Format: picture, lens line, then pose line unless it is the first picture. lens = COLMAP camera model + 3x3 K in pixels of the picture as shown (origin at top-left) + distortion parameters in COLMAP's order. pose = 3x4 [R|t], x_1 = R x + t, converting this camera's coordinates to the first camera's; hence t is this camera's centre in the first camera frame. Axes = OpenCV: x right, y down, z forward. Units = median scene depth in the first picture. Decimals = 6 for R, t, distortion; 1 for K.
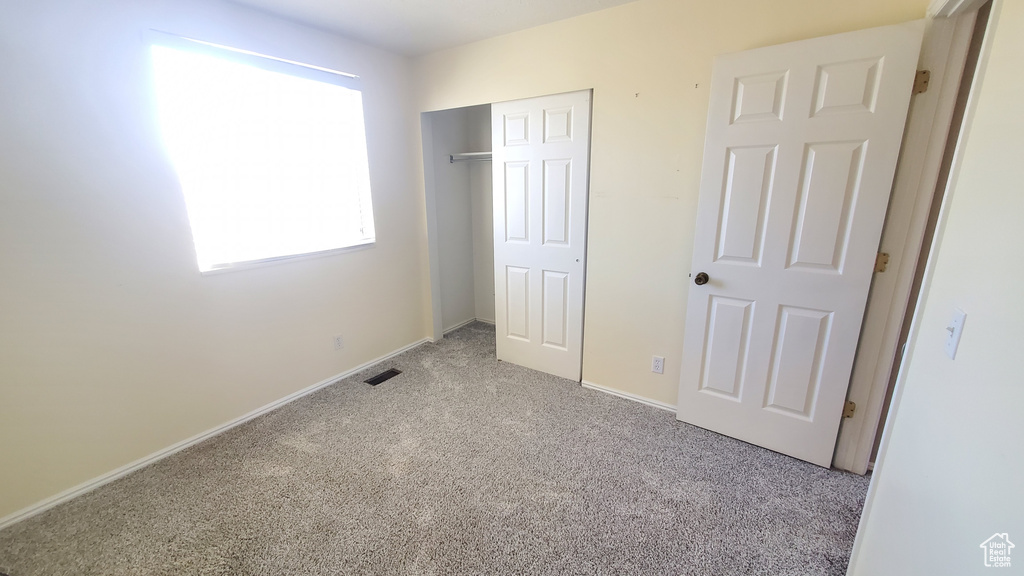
lens RADIAL K [[406.8, 0, 505.2], [0, 406.8, 289.6], [0, 0, 1]] dist [0.002610, -0.000017]
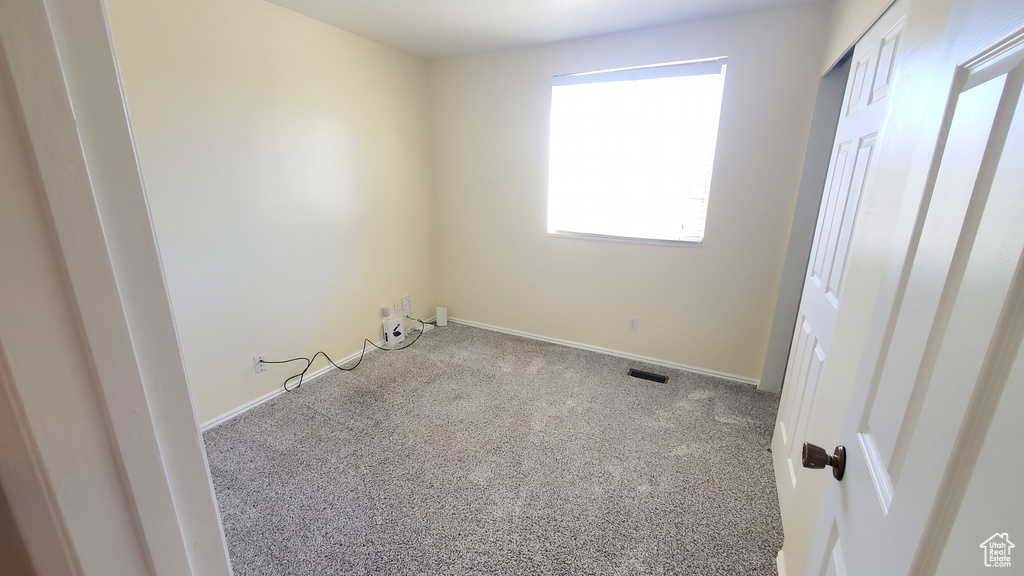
lens RADIAL K [[406.8, 0, 505.2], [0, 406.8, 289.6], [0, 0, 1]] dist [0.002610, -0.000017]
pose [[0.103591, 0.282615, -0.953624, 0.552298], [-0.260147, 0.933104, 0.248274, -0.135425], [0.959996, 0.222363, 0.170182, 0.477443]]
